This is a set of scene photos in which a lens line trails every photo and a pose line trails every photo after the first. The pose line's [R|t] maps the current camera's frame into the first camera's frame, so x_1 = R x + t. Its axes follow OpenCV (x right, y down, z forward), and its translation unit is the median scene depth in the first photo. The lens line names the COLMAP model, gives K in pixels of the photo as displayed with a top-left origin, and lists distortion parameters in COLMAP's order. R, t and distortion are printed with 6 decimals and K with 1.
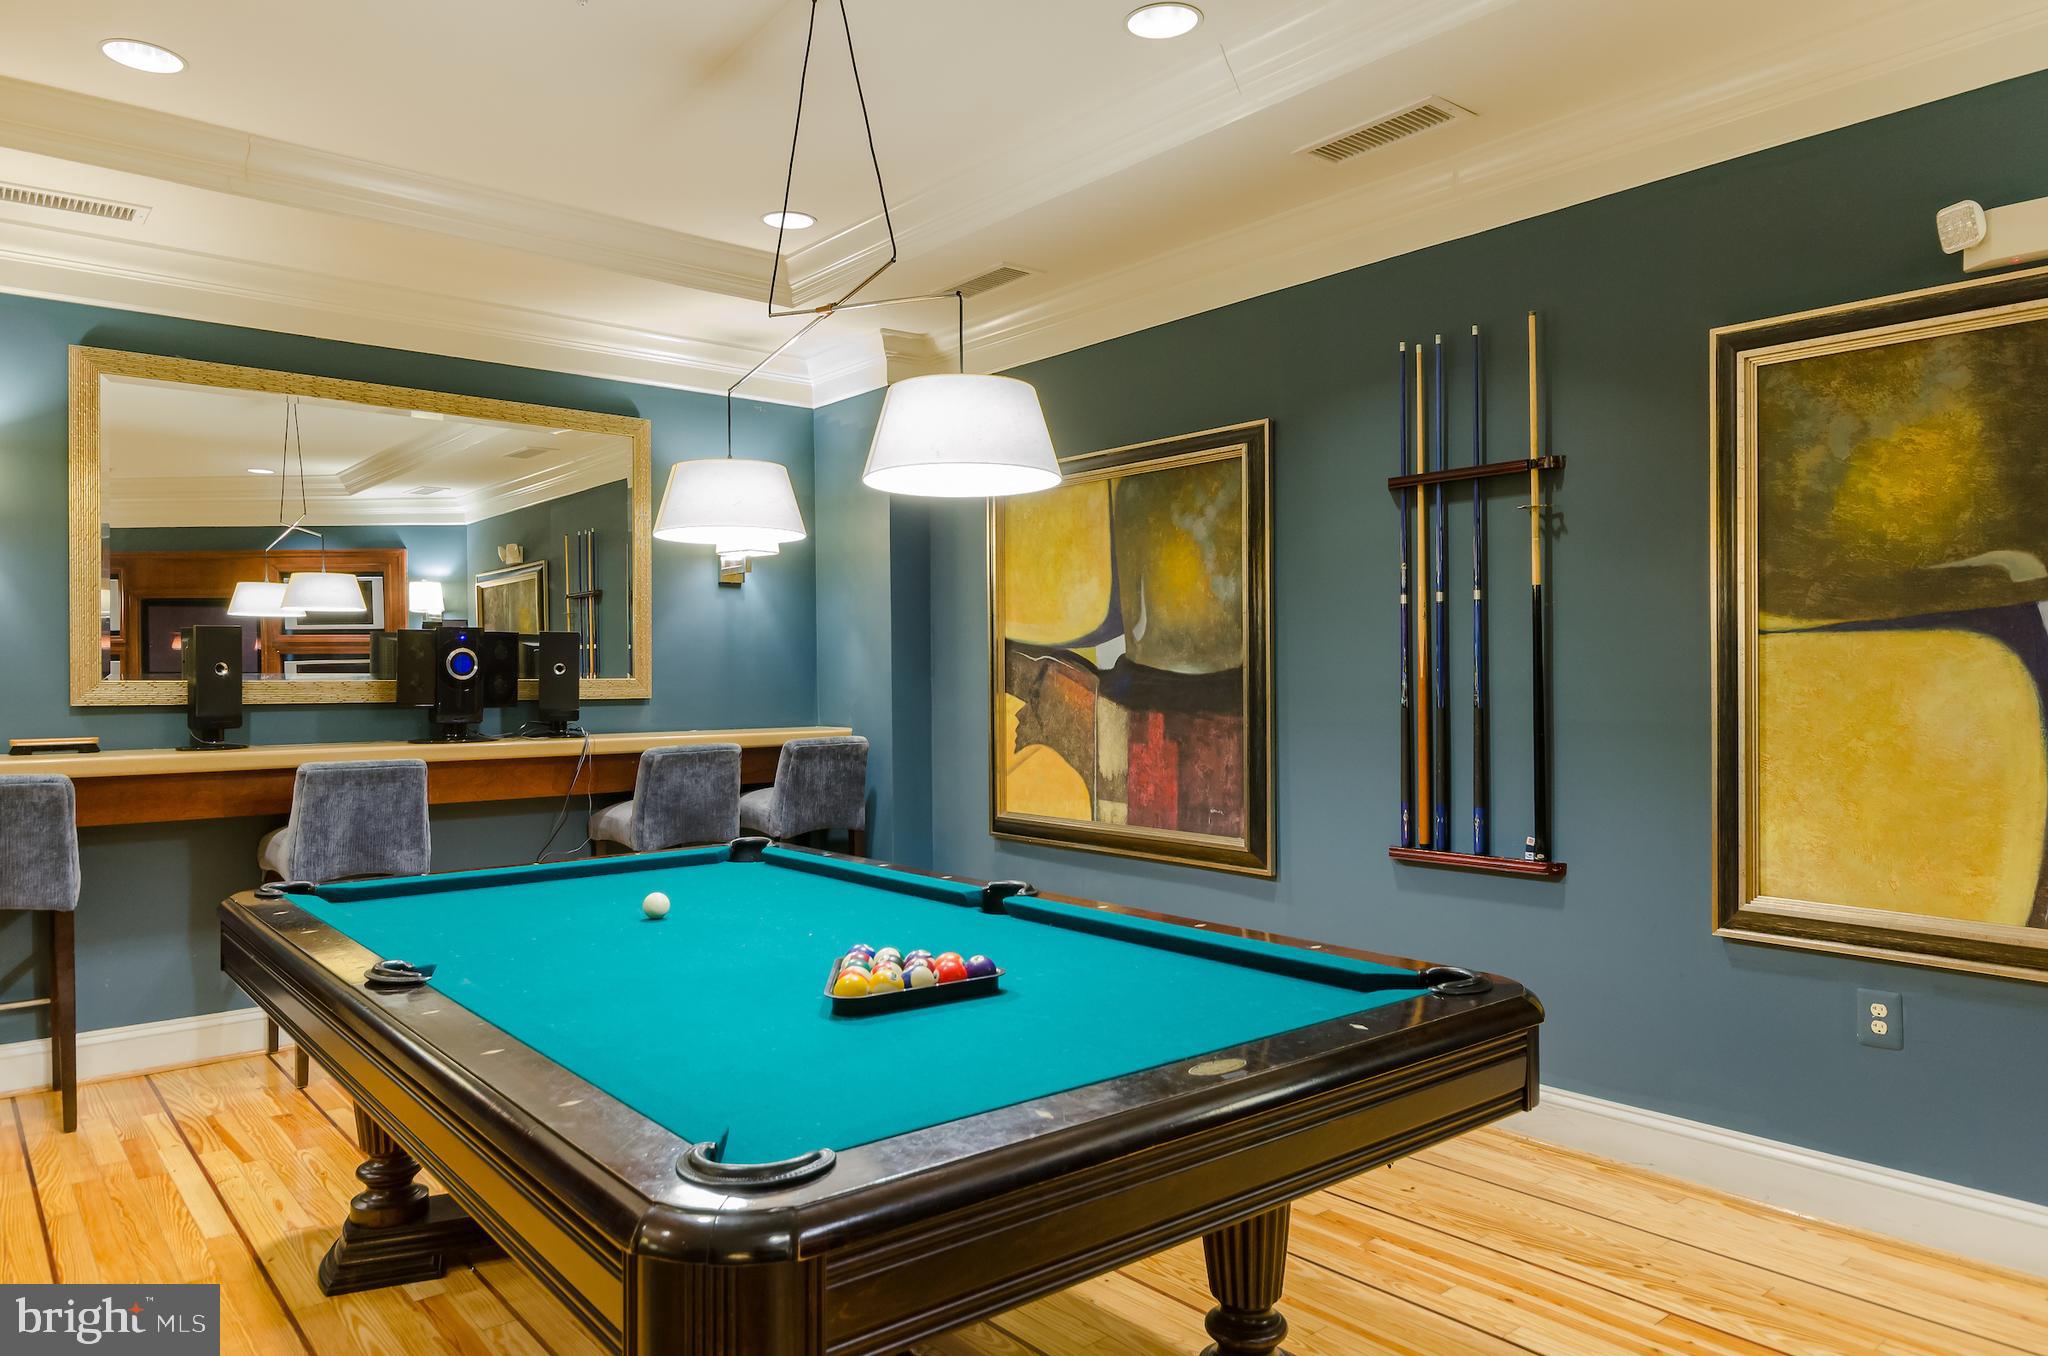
lens RADIAL K [[1321.5, 0, 1024.0], [0, 1321.5, 678.0], [0, 0, 1]] dist [-0.005774, 0.002037]
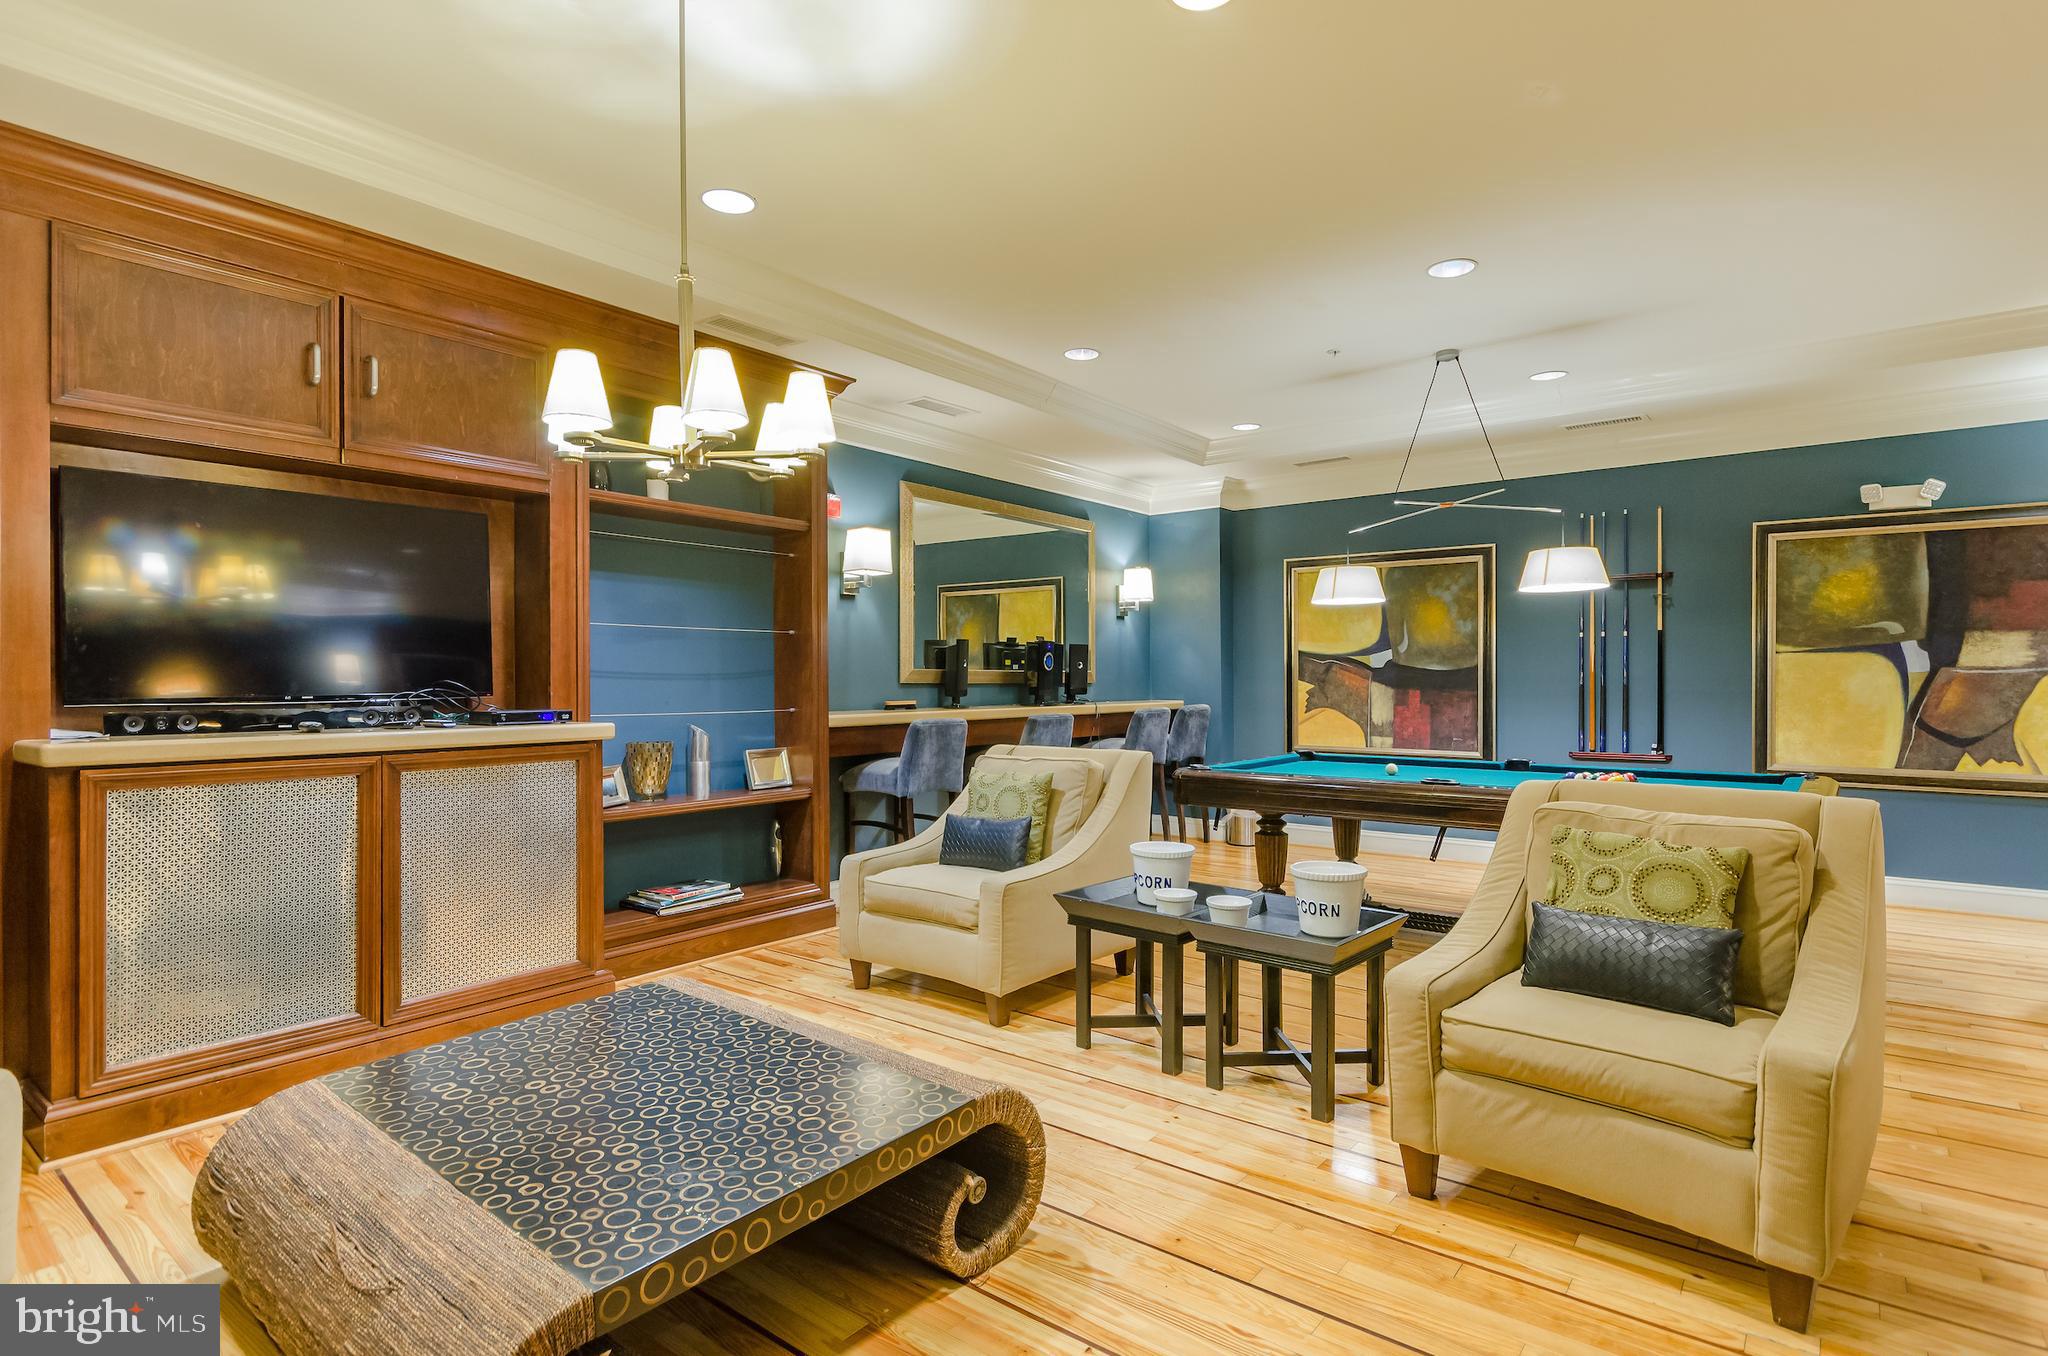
lens RADIAL K [[1035.4, 0, 1024.0], [0, 1035.4, 678.0], [0, 0, 1]] dist [0.003291, 0.000341]
pose [[0.978829, 0.005372, 0.204609, -0.811469], [-0.005052, 0.999985, -0.002090, 0.015623], [-0.204617, 0.001012, 0.978842, -0.388607]]
